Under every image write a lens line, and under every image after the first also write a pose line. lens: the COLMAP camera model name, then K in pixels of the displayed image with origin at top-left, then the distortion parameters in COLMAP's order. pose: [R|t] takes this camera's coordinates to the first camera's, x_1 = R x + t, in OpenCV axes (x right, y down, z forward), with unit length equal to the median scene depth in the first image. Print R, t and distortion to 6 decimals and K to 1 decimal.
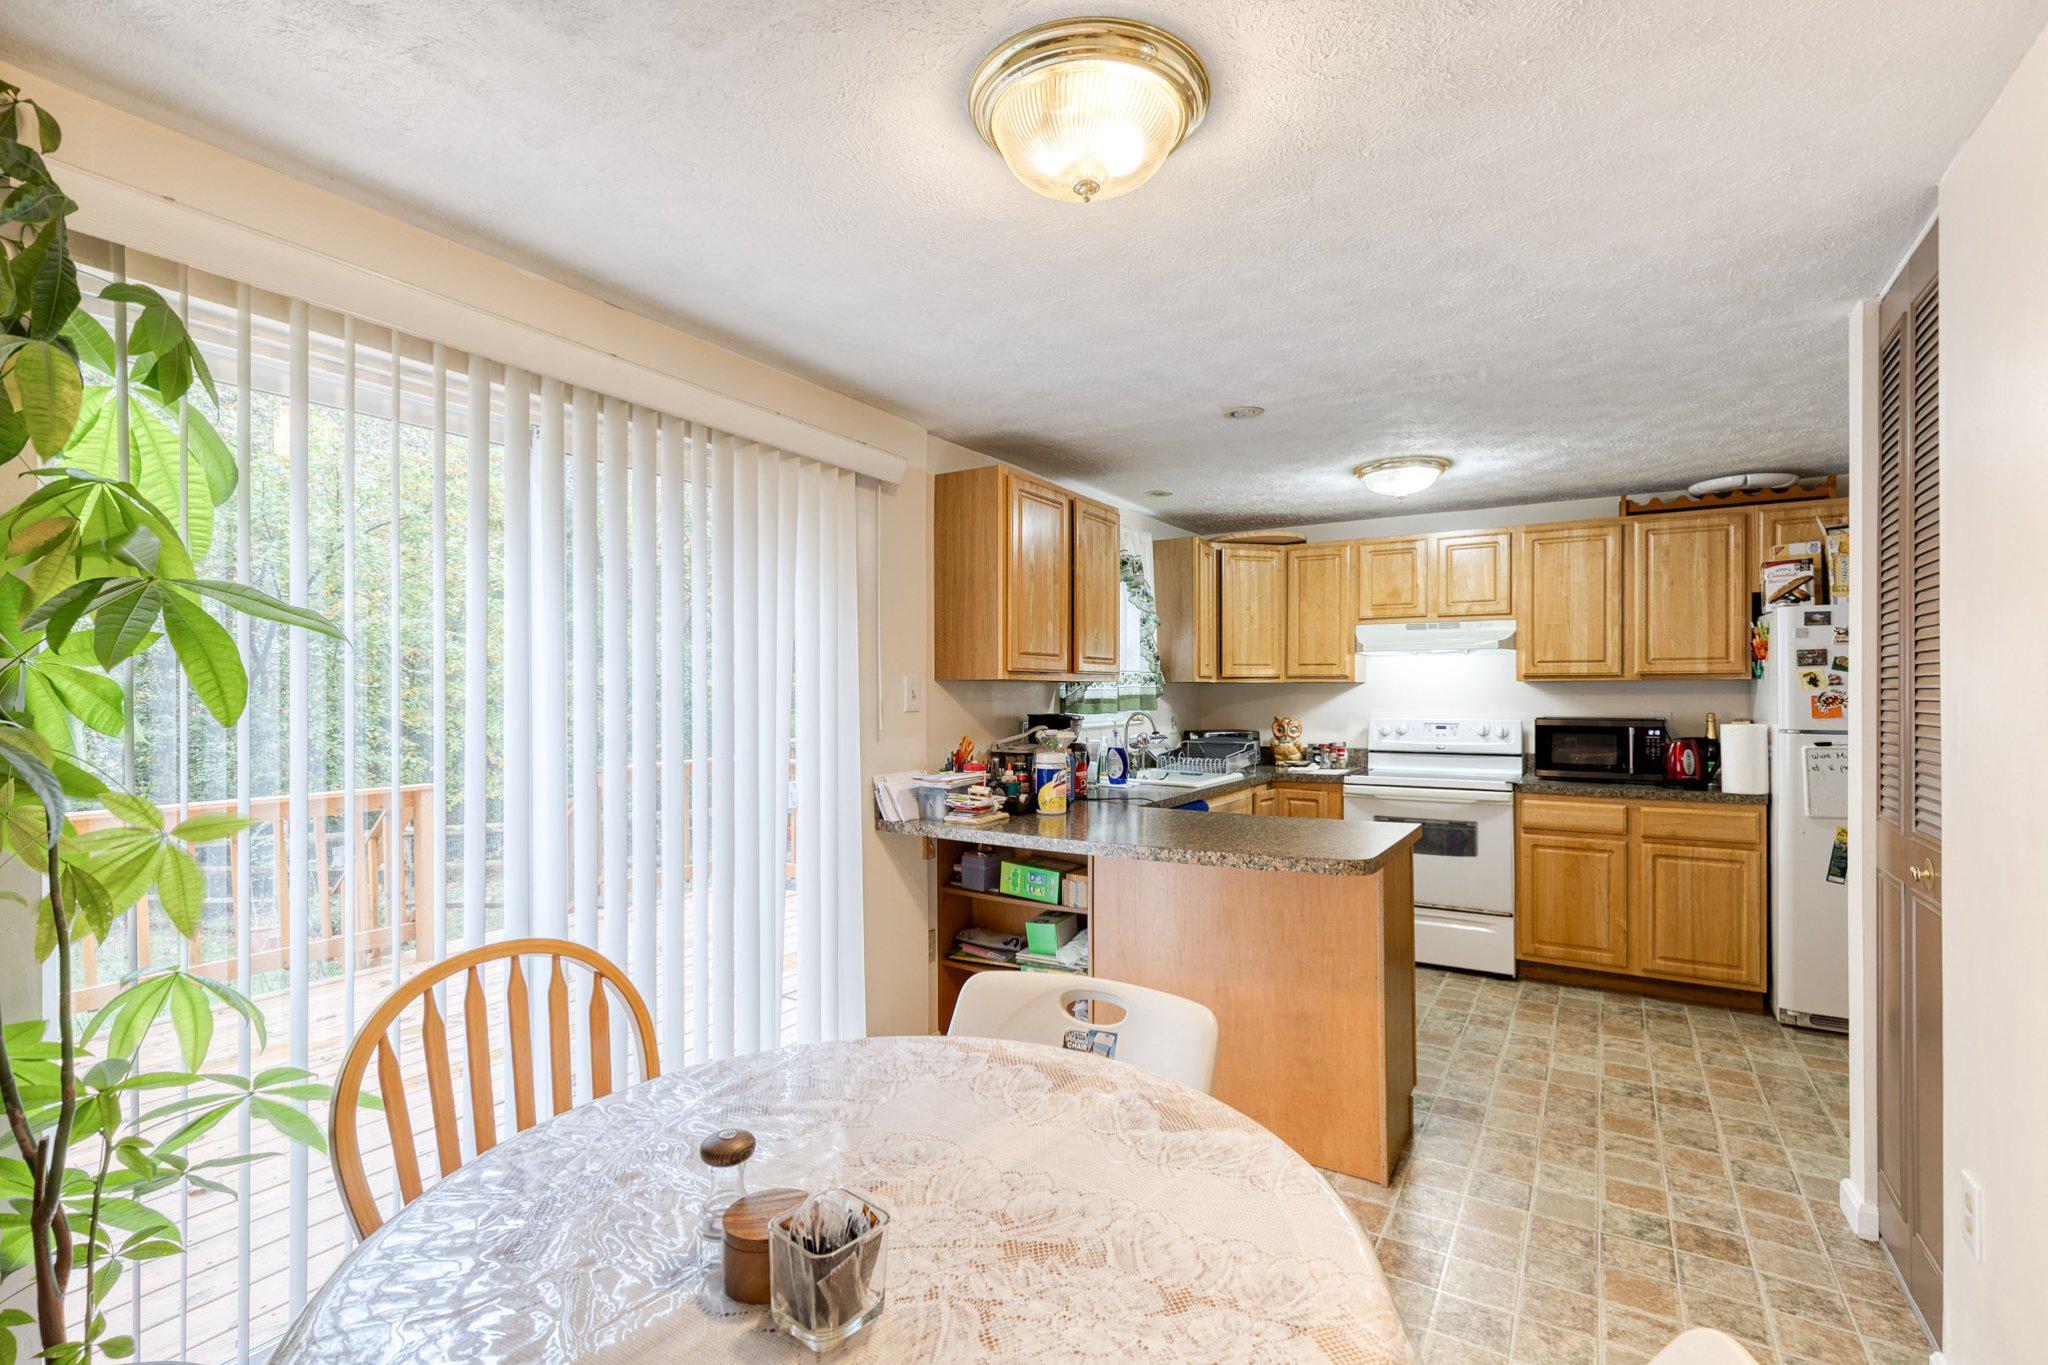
lens RADIAL K [[928.6, 0, 1034.7], [0, 928.6, 692.7], [0, 0, 1]] dist [0.007979, -0.002046]
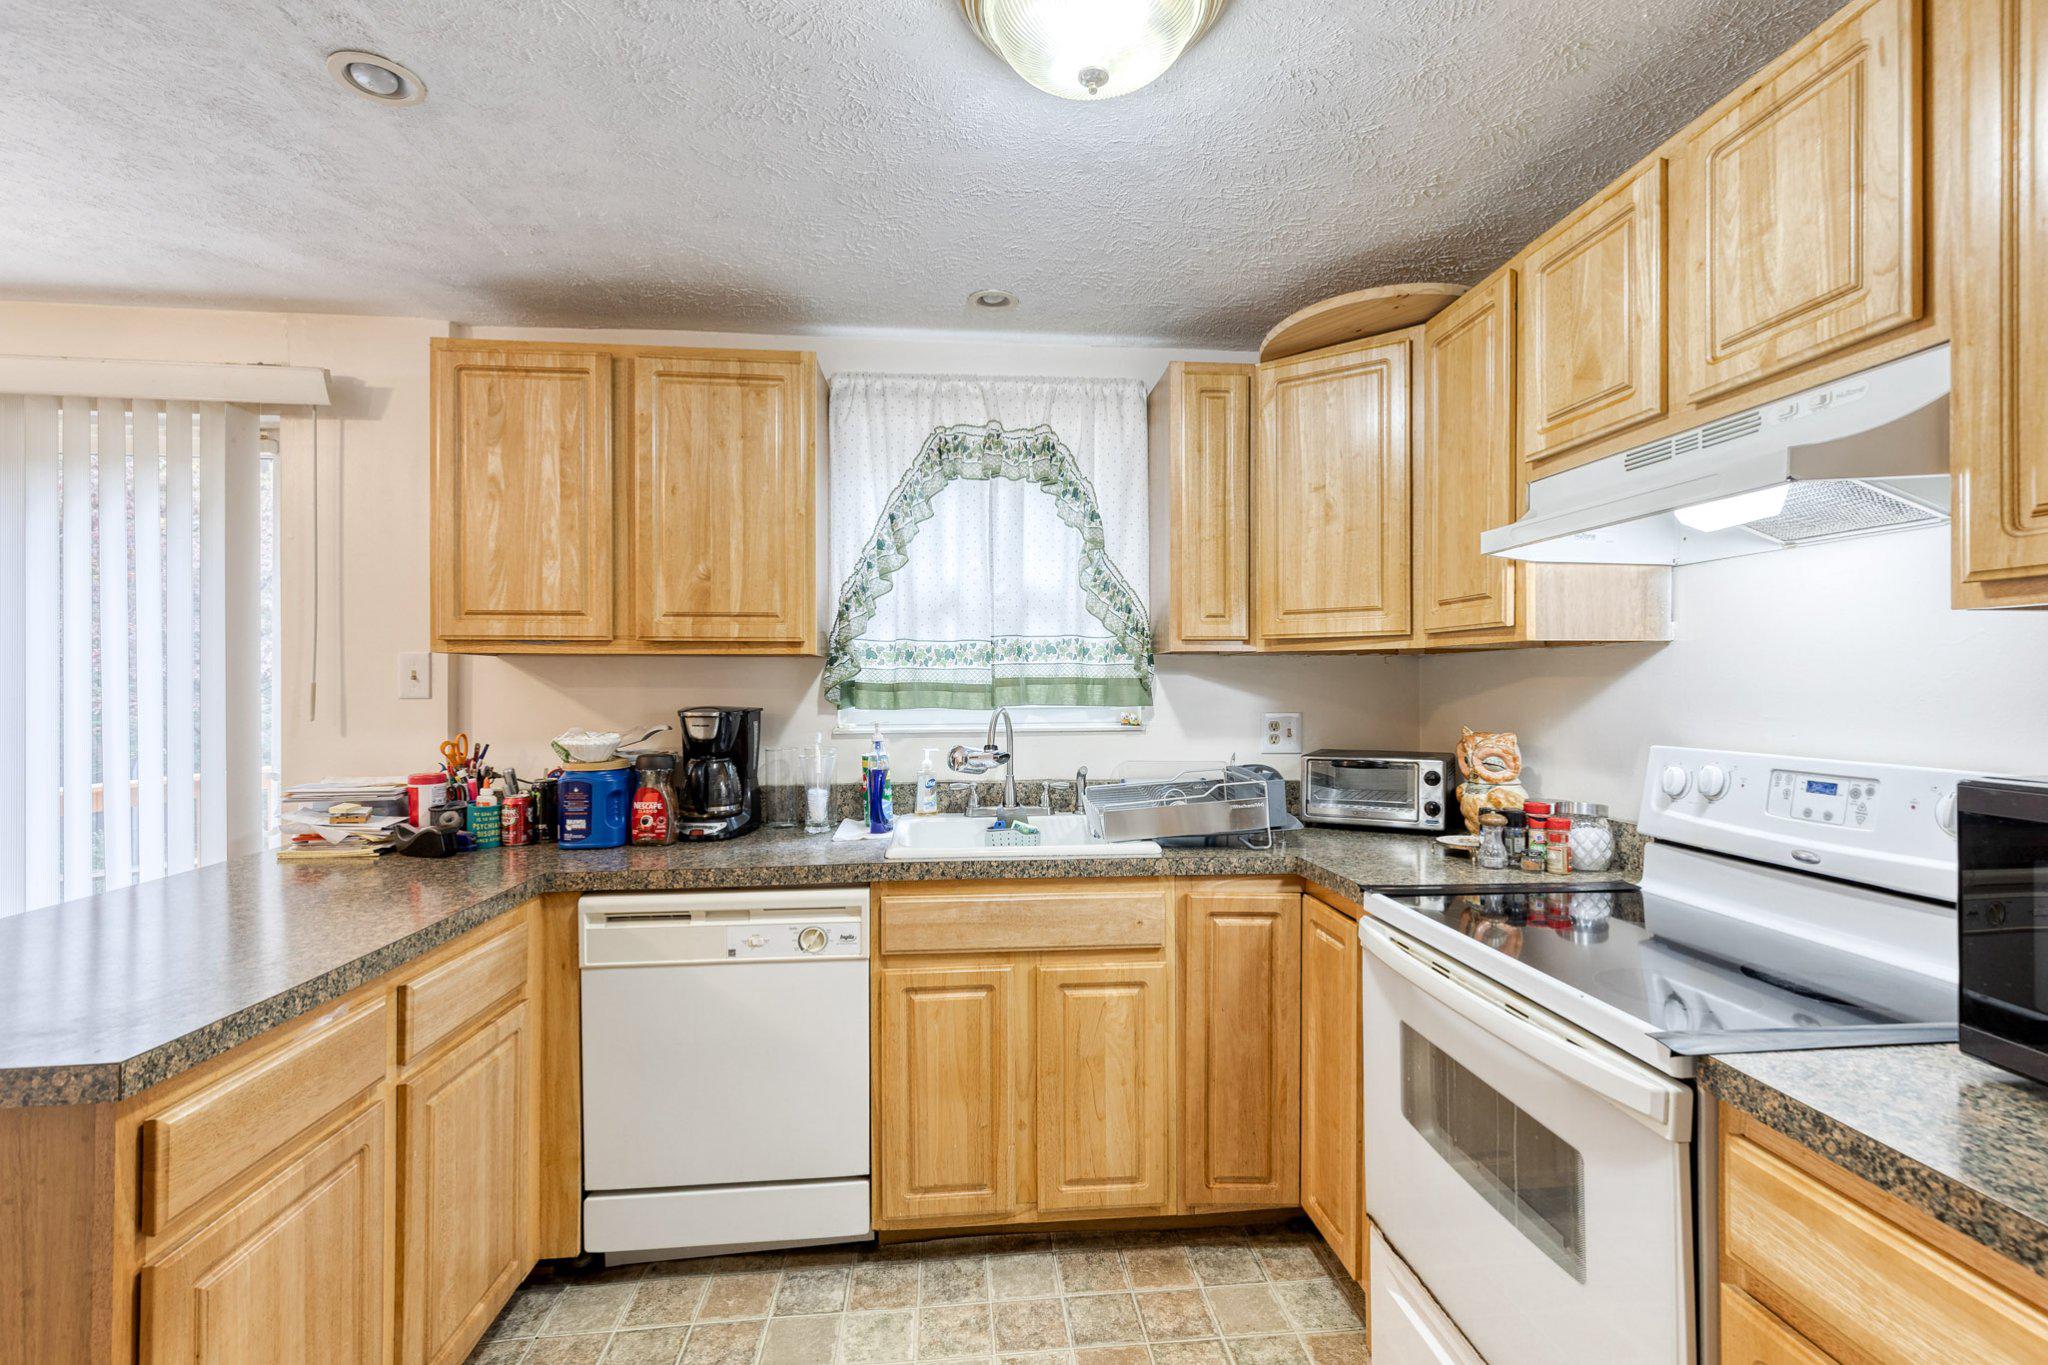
lens RADIAL K [[928.6, 0, 1035.9], [0, 928.6, 677.7], [0, 0, 1]] dist [0.007979, -0.002046]
pose [[0.603267, -0.003479, -0.797531, 0.641867], [-0.000593, 0.999988, -0.004811, 0.005727], [0.797539, 0.003375, 0.603258, 0.776955]]
